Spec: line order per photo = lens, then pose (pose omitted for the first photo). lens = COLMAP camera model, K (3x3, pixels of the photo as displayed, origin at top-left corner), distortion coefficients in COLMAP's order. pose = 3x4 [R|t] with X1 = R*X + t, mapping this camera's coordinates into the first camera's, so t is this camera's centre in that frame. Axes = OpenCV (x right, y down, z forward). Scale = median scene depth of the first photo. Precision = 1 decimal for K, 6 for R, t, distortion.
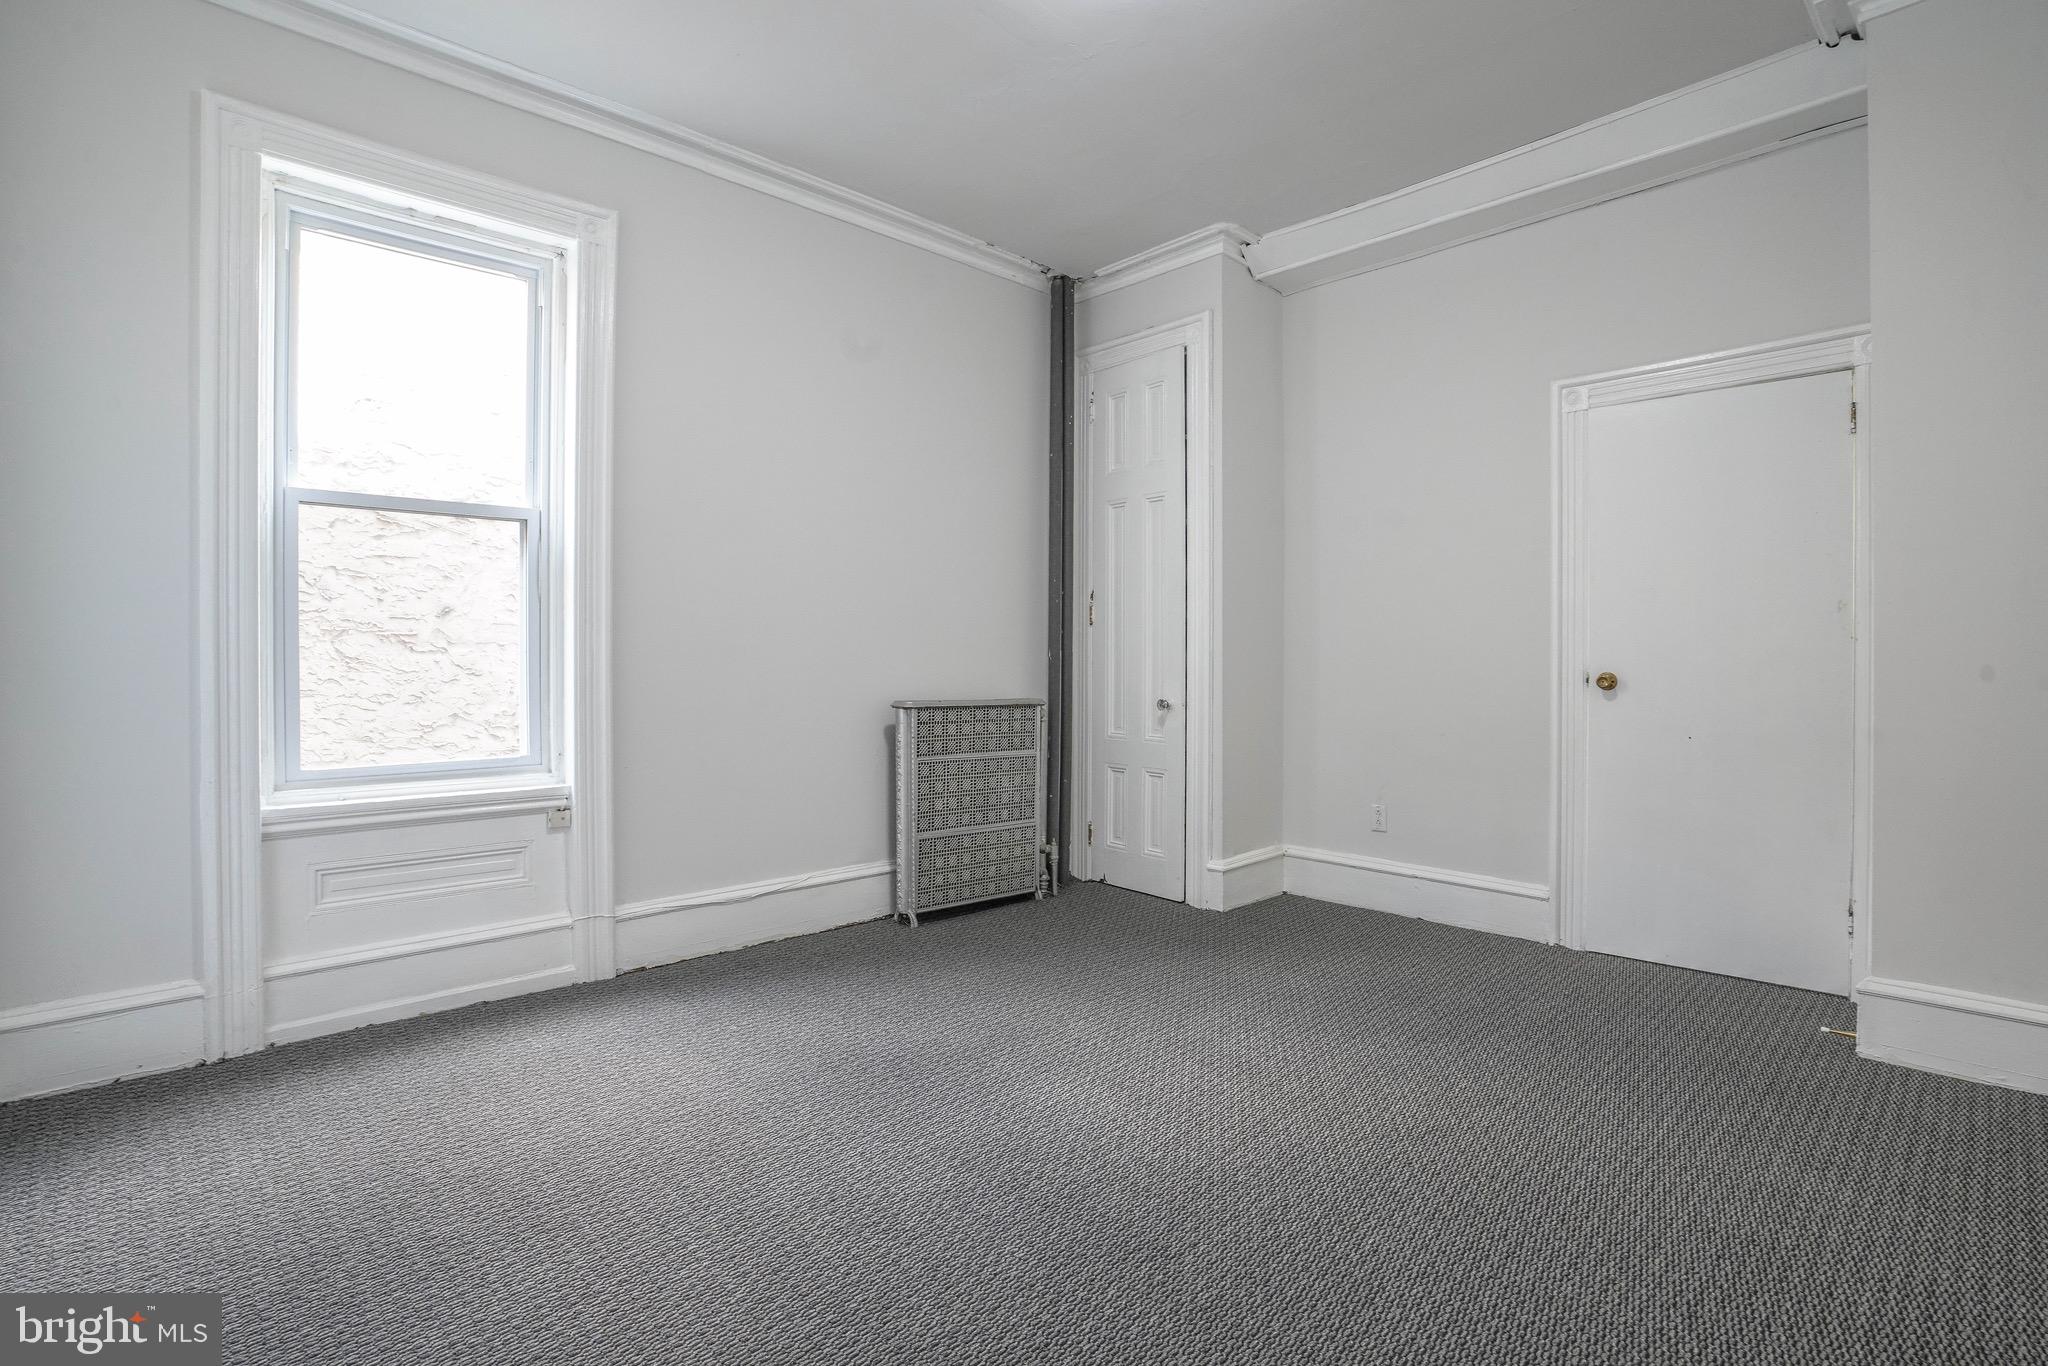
lens RADIAL K [[970.8, 0, 1027.9], [0, 970.8, 675.3], [0, 0, 1]] dist [-0.057592, 0.020066]
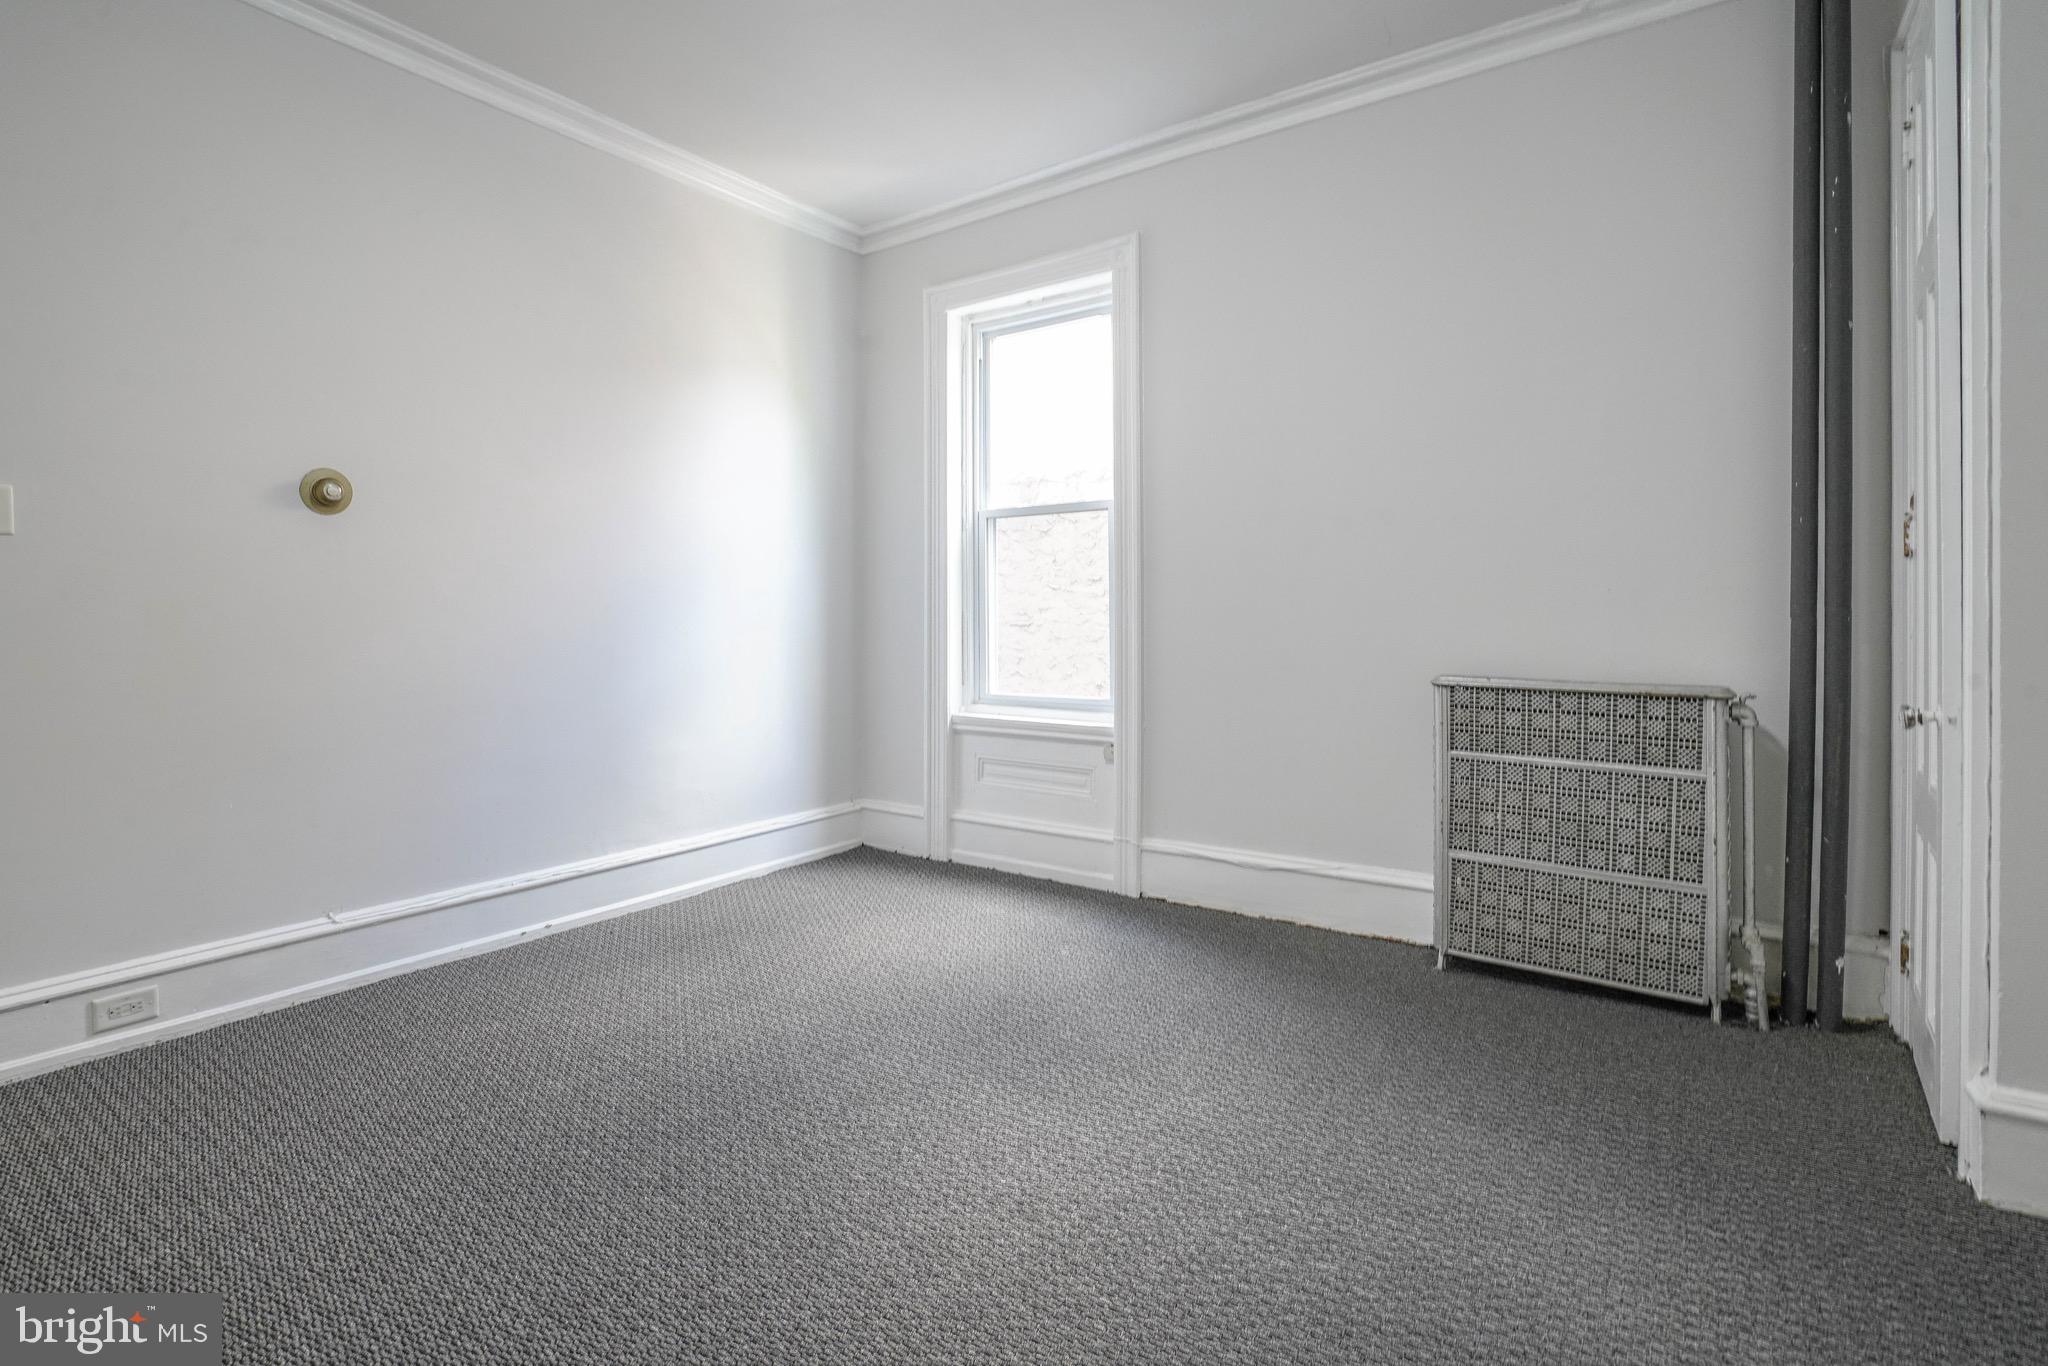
lens RADIAL K [[970.8, 0, 1043.5], [0, 970.8, 635.8], [0, 0, 1]] dist [-0.057592, 0.020066]
pose [[0.212790, 0.014505, -0.976990, 0.540963], [-0.017064, 0.999792, 0.011127, -0.008305], [0.976949, 0.014304, 0.212994, 0.510608]]
